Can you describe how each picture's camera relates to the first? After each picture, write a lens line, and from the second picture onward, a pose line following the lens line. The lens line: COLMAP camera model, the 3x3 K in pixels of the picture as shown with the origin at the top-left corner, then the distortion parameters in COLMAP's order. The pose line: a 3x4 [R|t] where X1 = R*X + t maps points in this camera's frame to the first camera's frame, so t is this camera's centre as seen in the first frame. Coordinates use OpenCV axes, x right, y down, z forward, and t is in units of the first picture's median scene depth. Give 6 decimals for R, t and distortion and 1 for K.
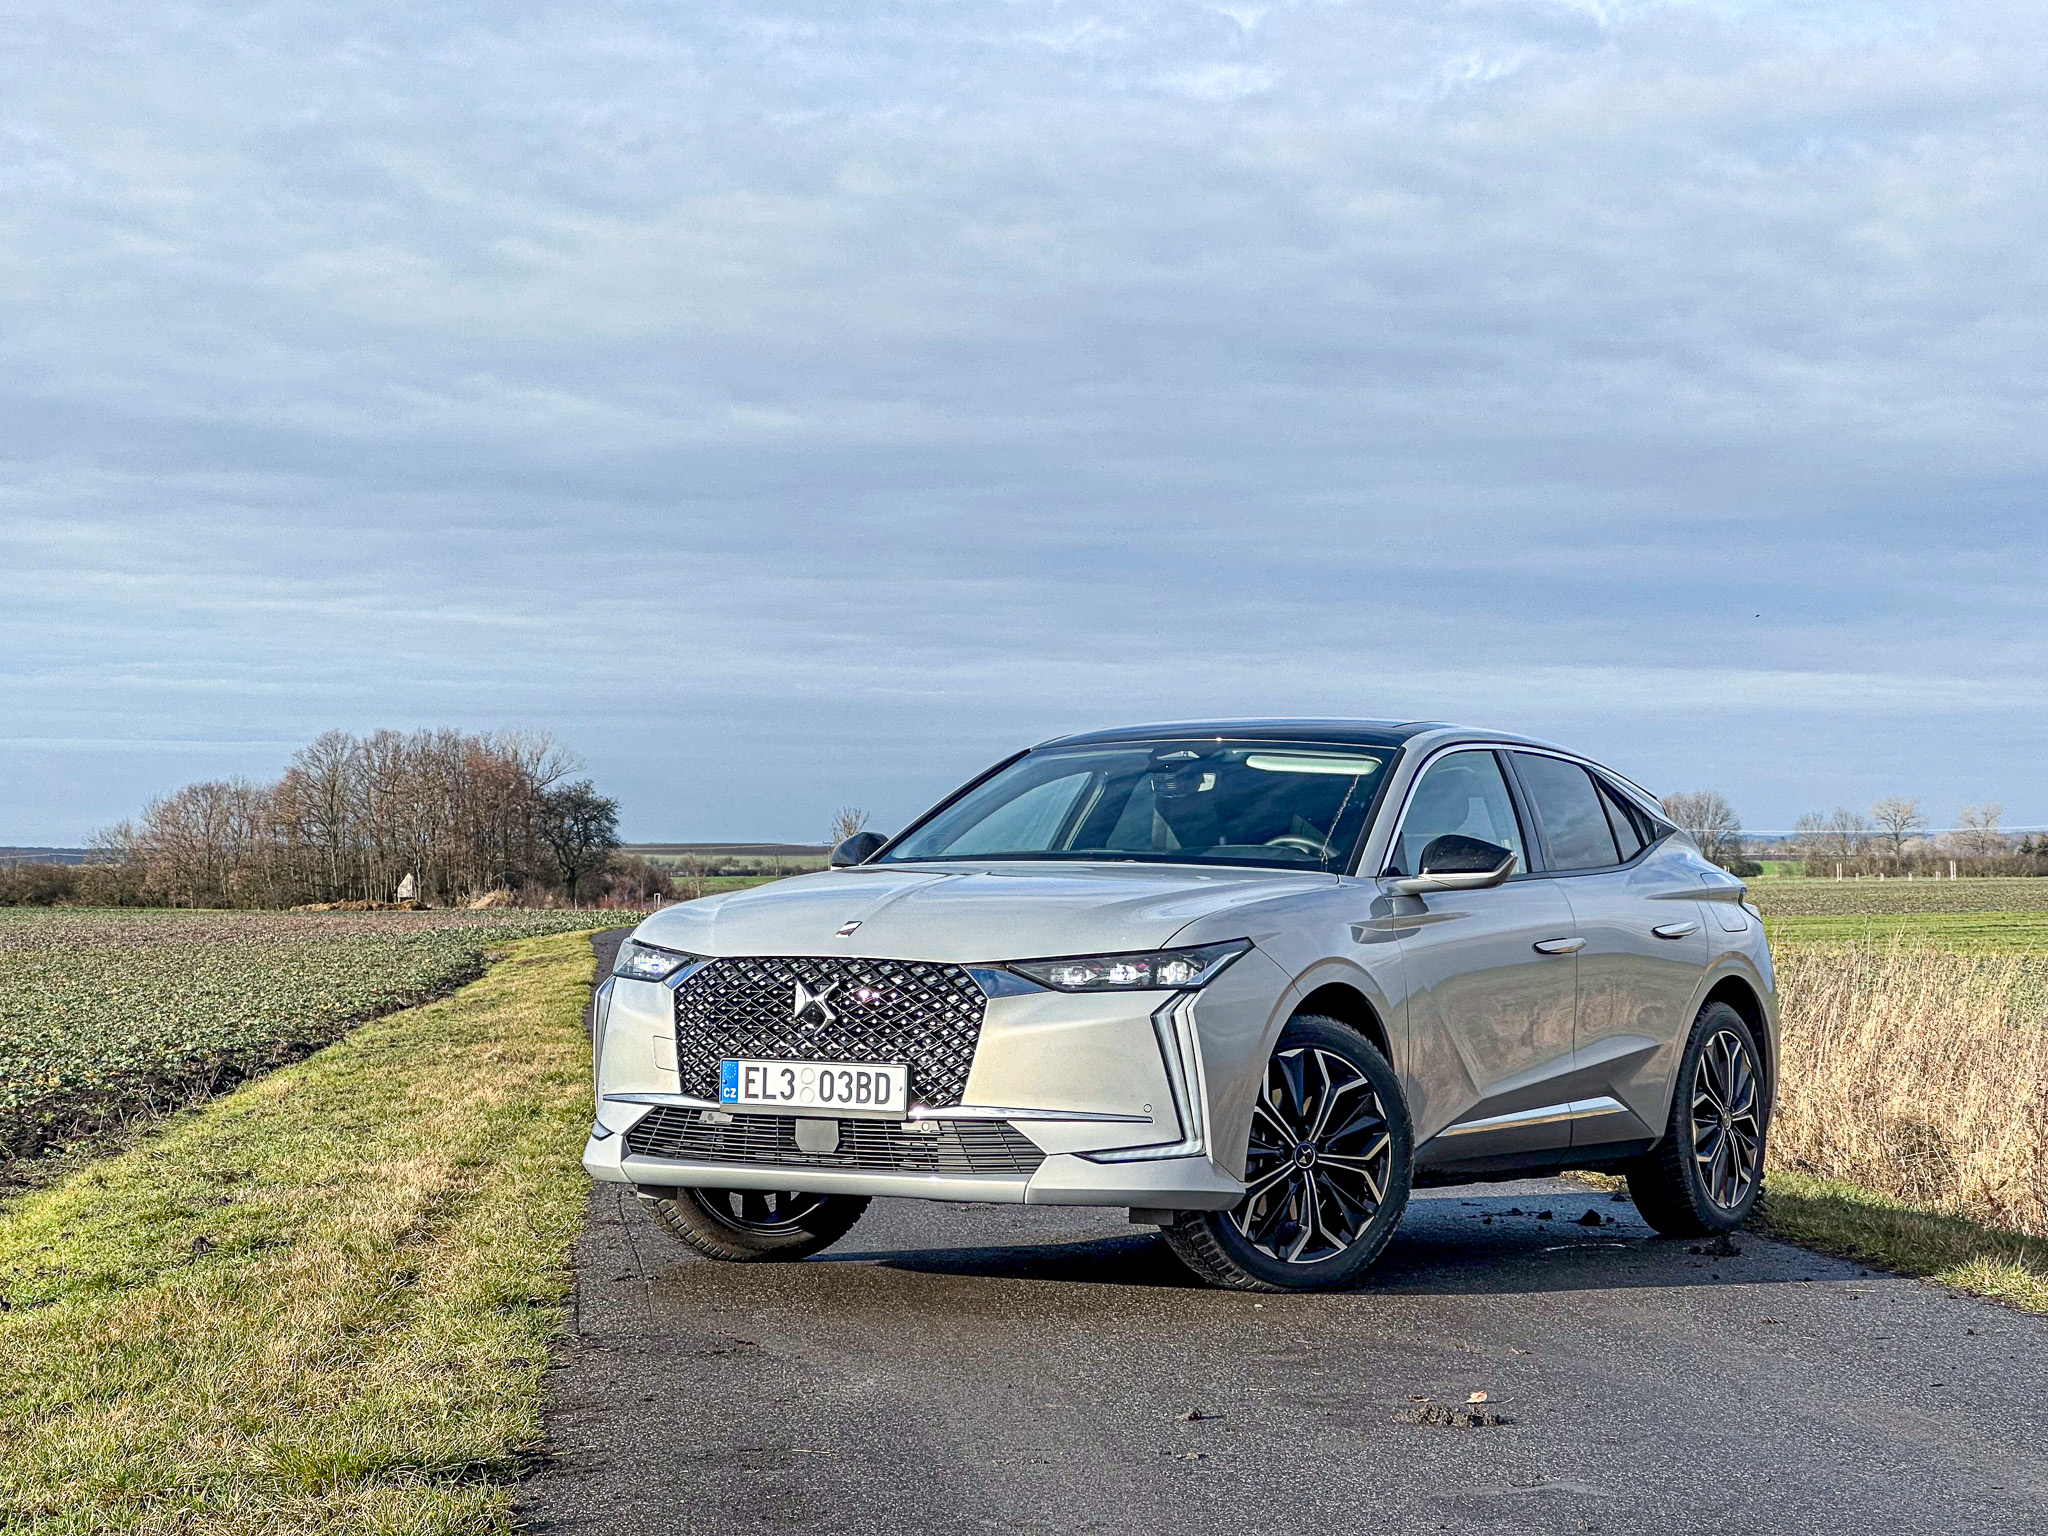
lens RADIAL K [[4520.9, 0, 1017.4], [0, 4520.9, 849.6], [0, 0, 1]] dist [-0.092087, 7.991817]
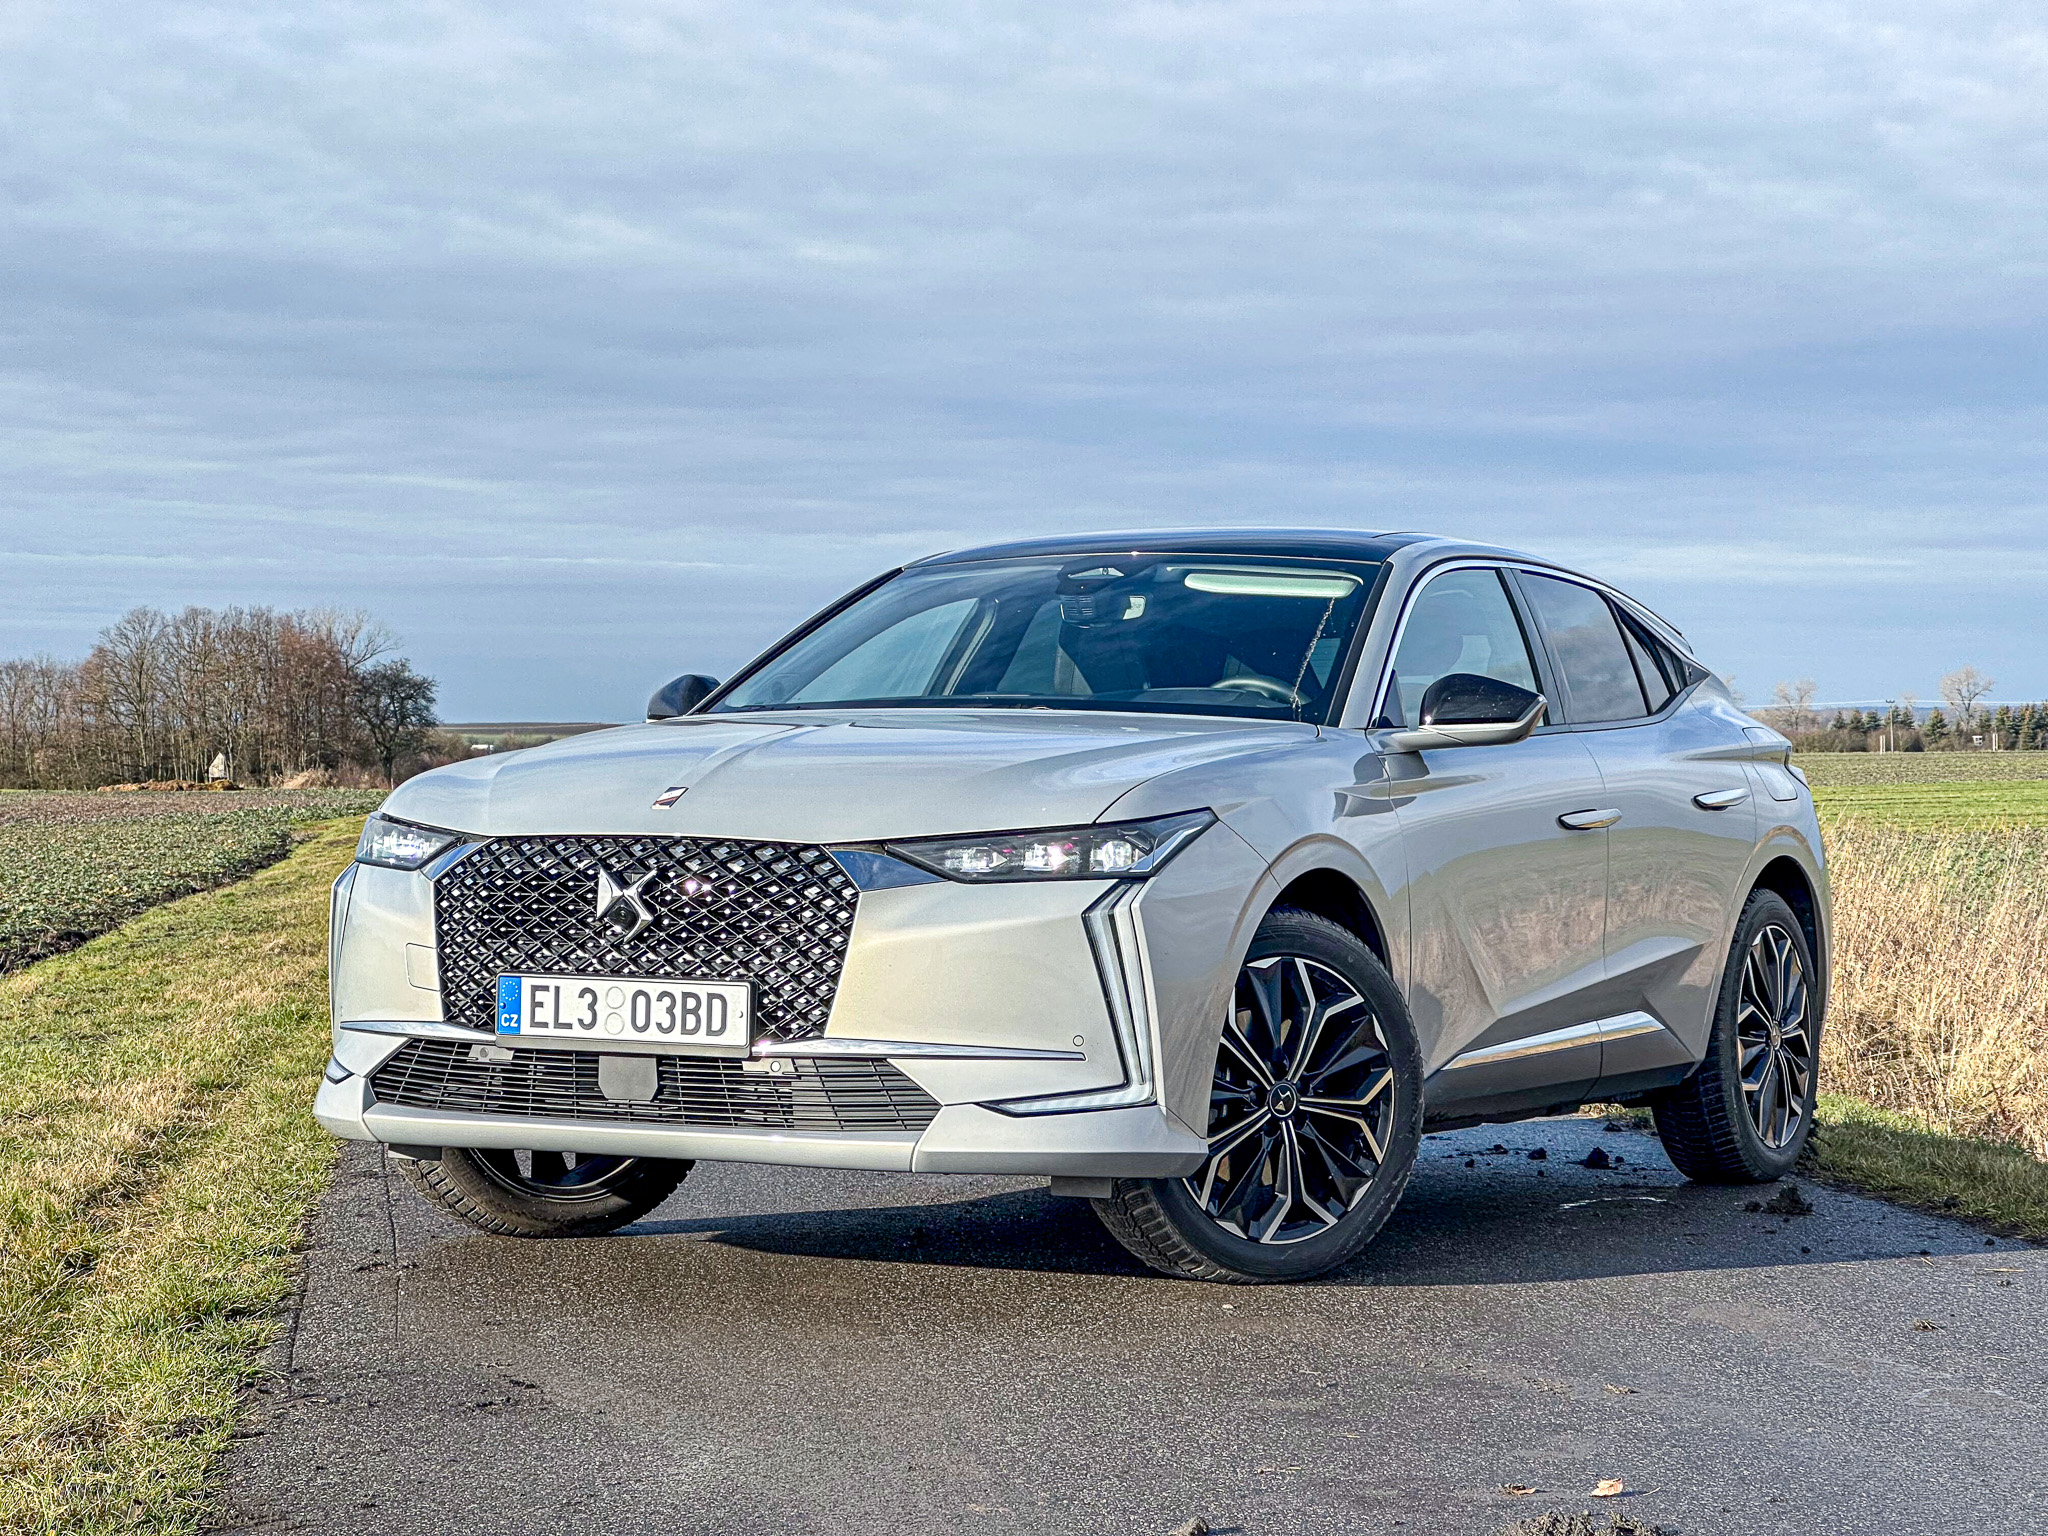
lens RADIAL K [[4541.2, 0, 966.5], [0, 4541.2, 816.2], [0, 0, 1]] dist [-0.016650, 6.372628]
pose [[0.999603, -0.003011, 0.028015, -0.009441], [0.002467, 0.999808, 0.019450, 0.006050], [-0.028068, -0.019373, 0.999418, 0.250443]]
